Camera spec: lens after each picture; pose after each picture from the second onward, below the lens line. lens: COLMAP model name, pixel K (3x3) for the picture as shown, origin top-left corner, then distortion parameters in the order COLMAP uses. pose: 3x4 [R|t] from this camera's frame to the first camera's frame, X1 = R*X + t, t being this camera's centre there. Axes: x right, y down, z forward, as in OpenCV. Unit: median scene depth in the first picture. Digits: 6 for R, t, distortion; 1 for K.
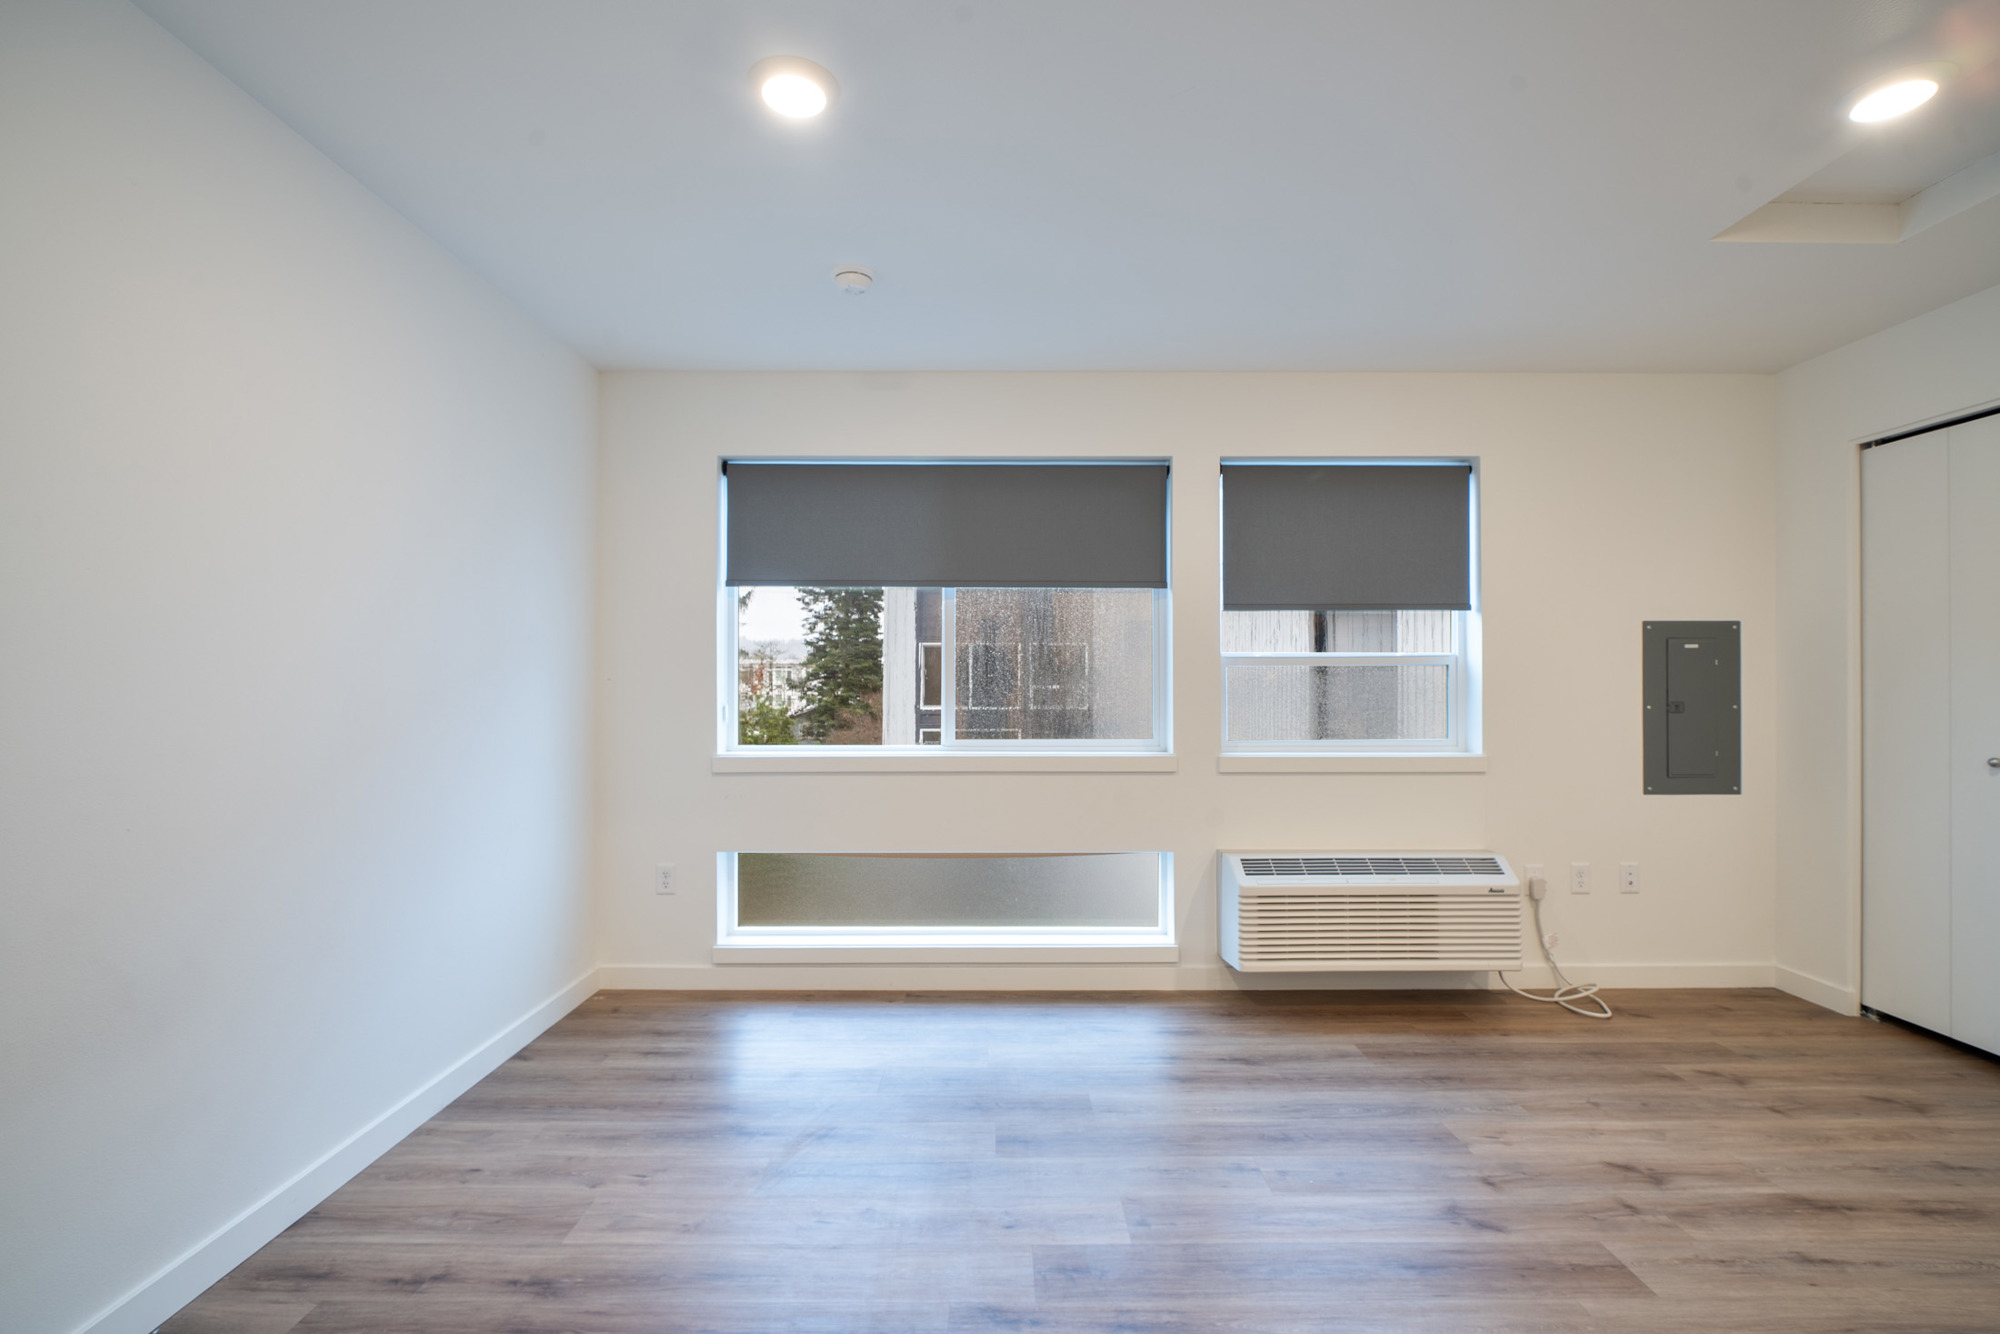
lens RADIAL K [[899.5, 0, 998.3], [0, 899.5, 683.8], [0, 0, 1]] dist [-0.004110, 0.000573]
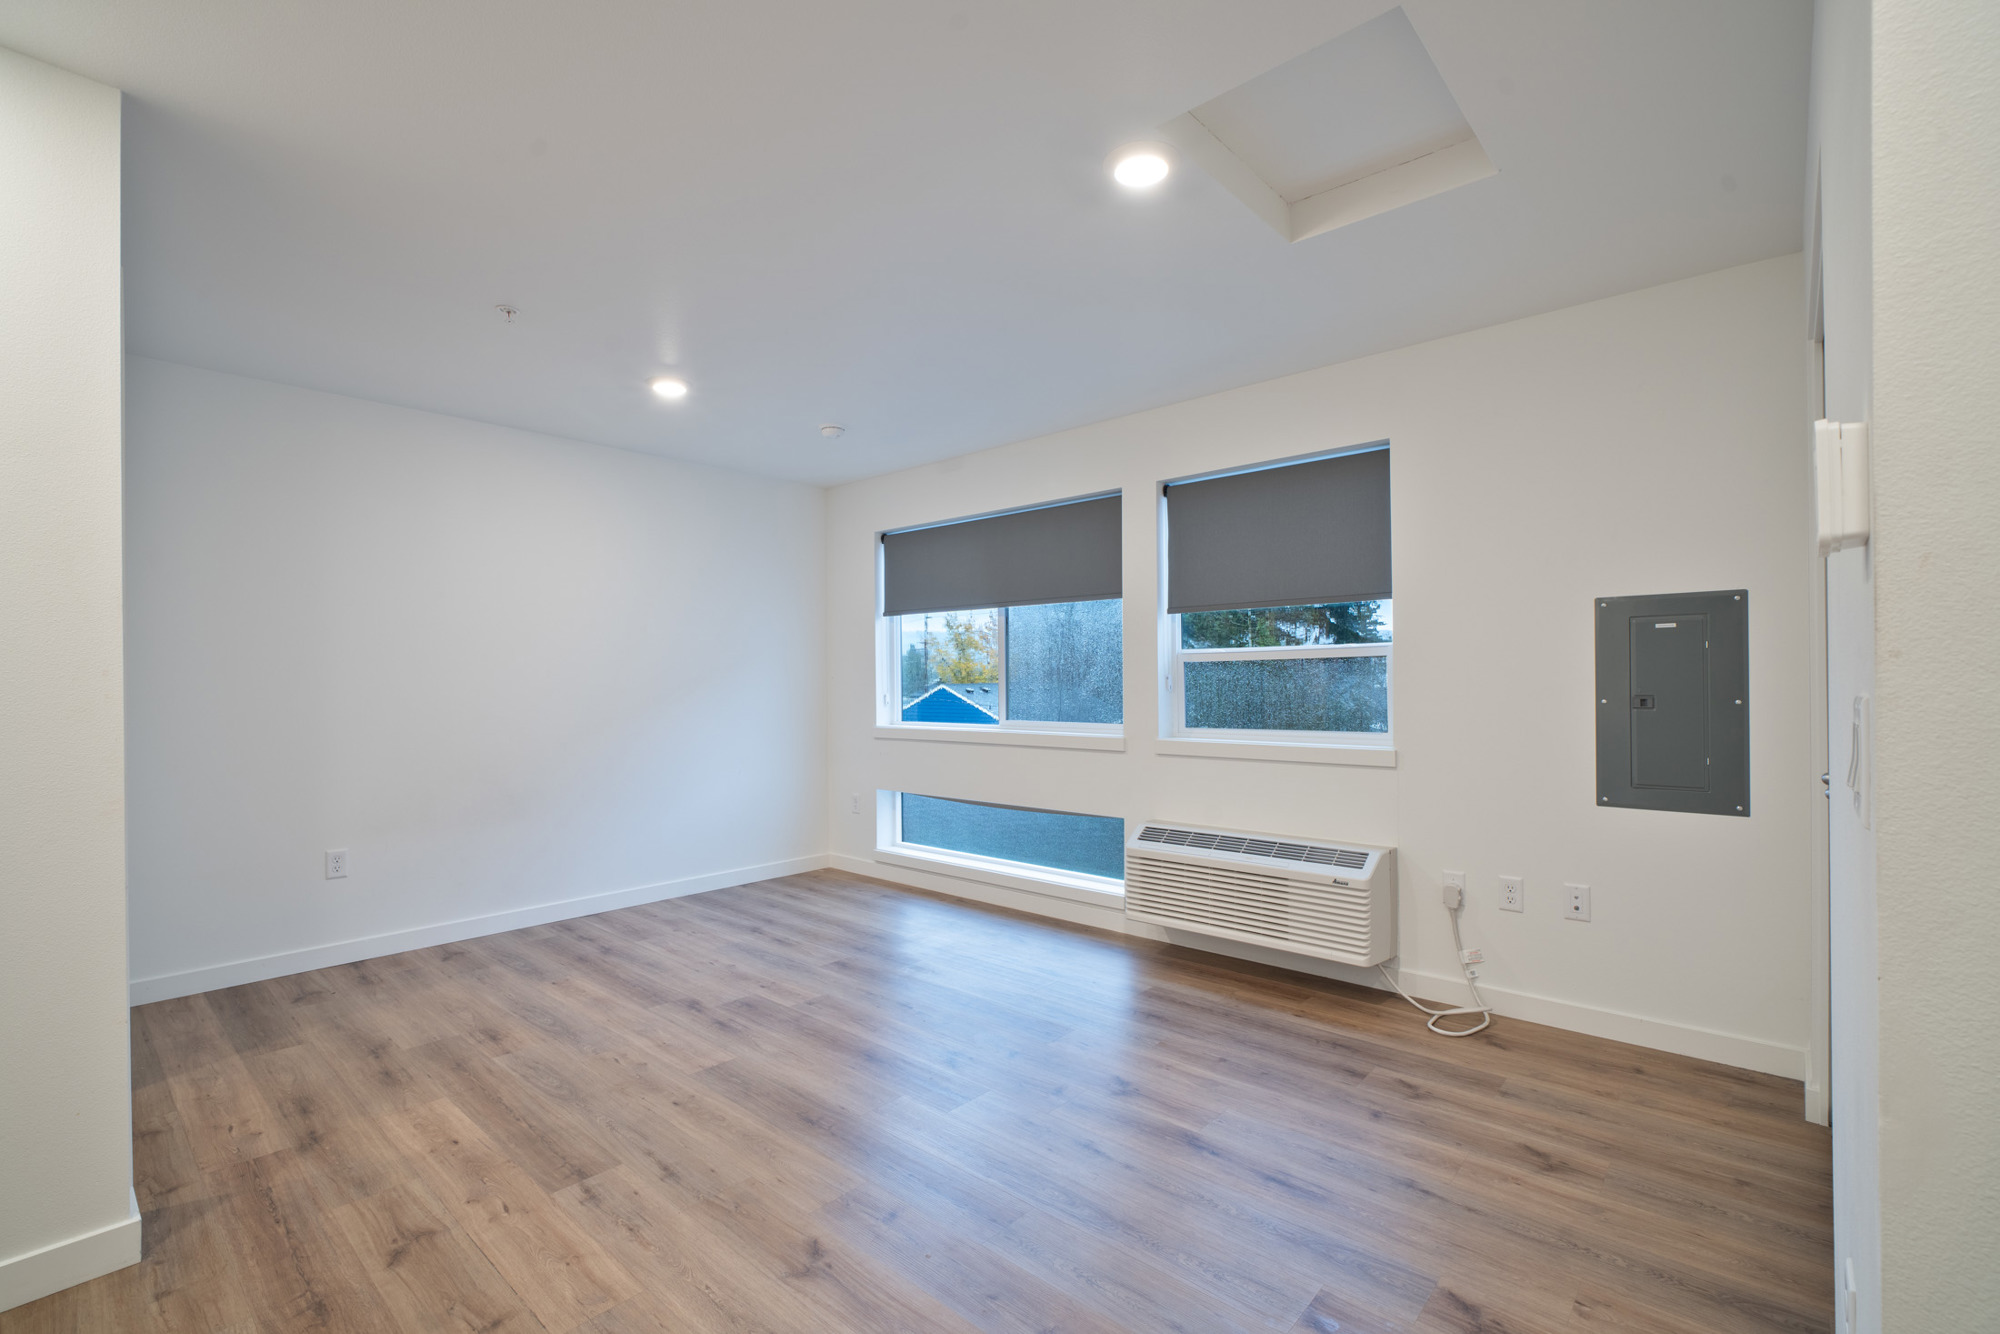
lens RADIAL K [[899.5, 0, 998.3], [0, 899.5, 683.8], [0, 0, 1]] dist [-0.004110, 0.000573]
pose [[0.735666, -0.002995, -0.677338, 0.912062], [0.009204, 0.999942, 0.005576, 0.000026], [0.677282, -0.010336, 0.735651, 0.008164]]
